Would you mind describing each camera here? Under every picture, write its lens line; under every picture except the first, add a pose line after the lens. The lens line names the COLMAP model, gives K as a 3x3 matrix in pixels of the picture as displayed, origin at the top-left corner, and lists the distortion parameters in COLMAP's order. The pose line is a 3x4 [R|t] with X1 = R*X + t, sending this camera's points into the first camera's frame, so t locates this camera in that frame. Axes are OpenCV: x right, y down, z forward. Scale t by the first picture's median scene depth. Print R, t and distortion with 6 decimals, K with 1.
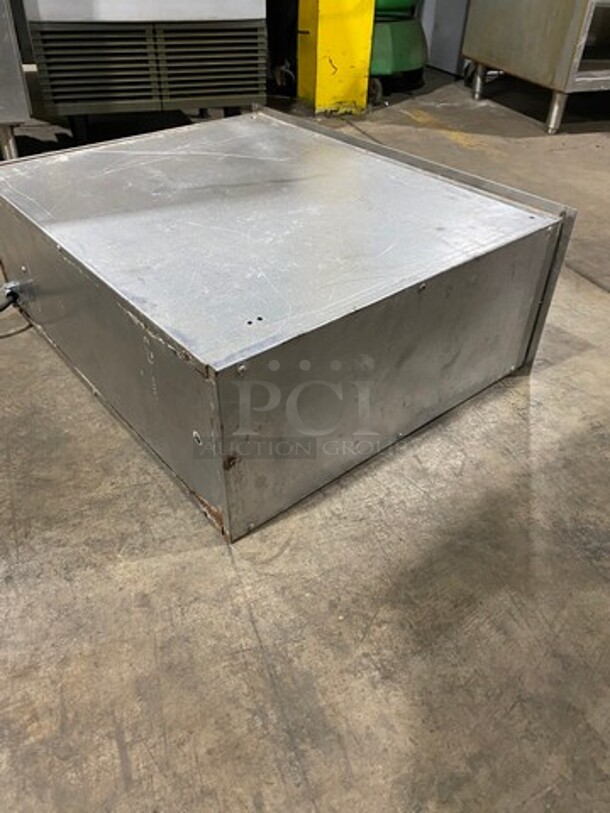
lens RADIAL K [[618.2, 0, 304.9], [0, 618.2, 406.0], [0, 0, 1]] dist [0.000471, 0.005164]
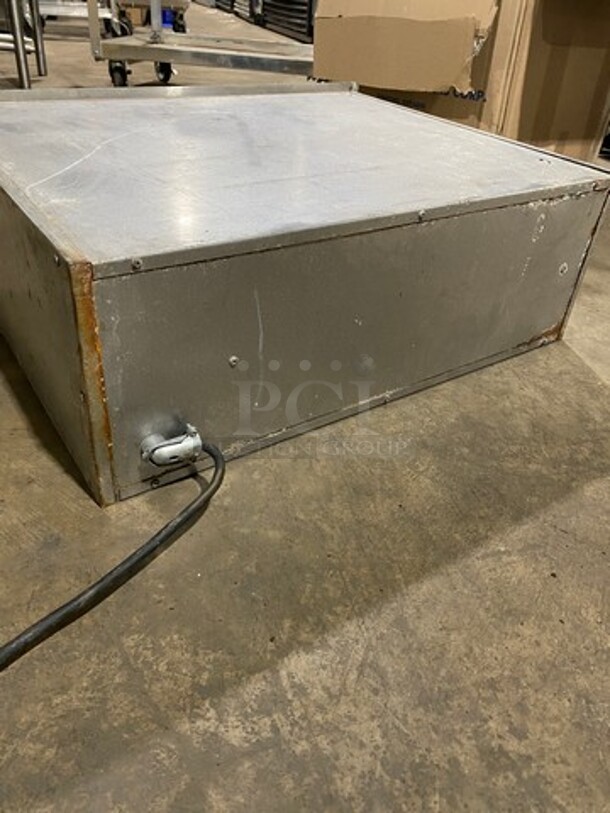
lens RADIAL K [[618.2, 0, 305.6], [0, 618.2, 406.5], [0, 0, 1]] dist [0.000471, 0.005164]
pose [[0.063938, -0.540180, 0.839117, -1.191374], [0.574911, 0.707227, 0.411469, -0.472056], [-0.815714, 0.456109, 0.355774, 0.932431]]
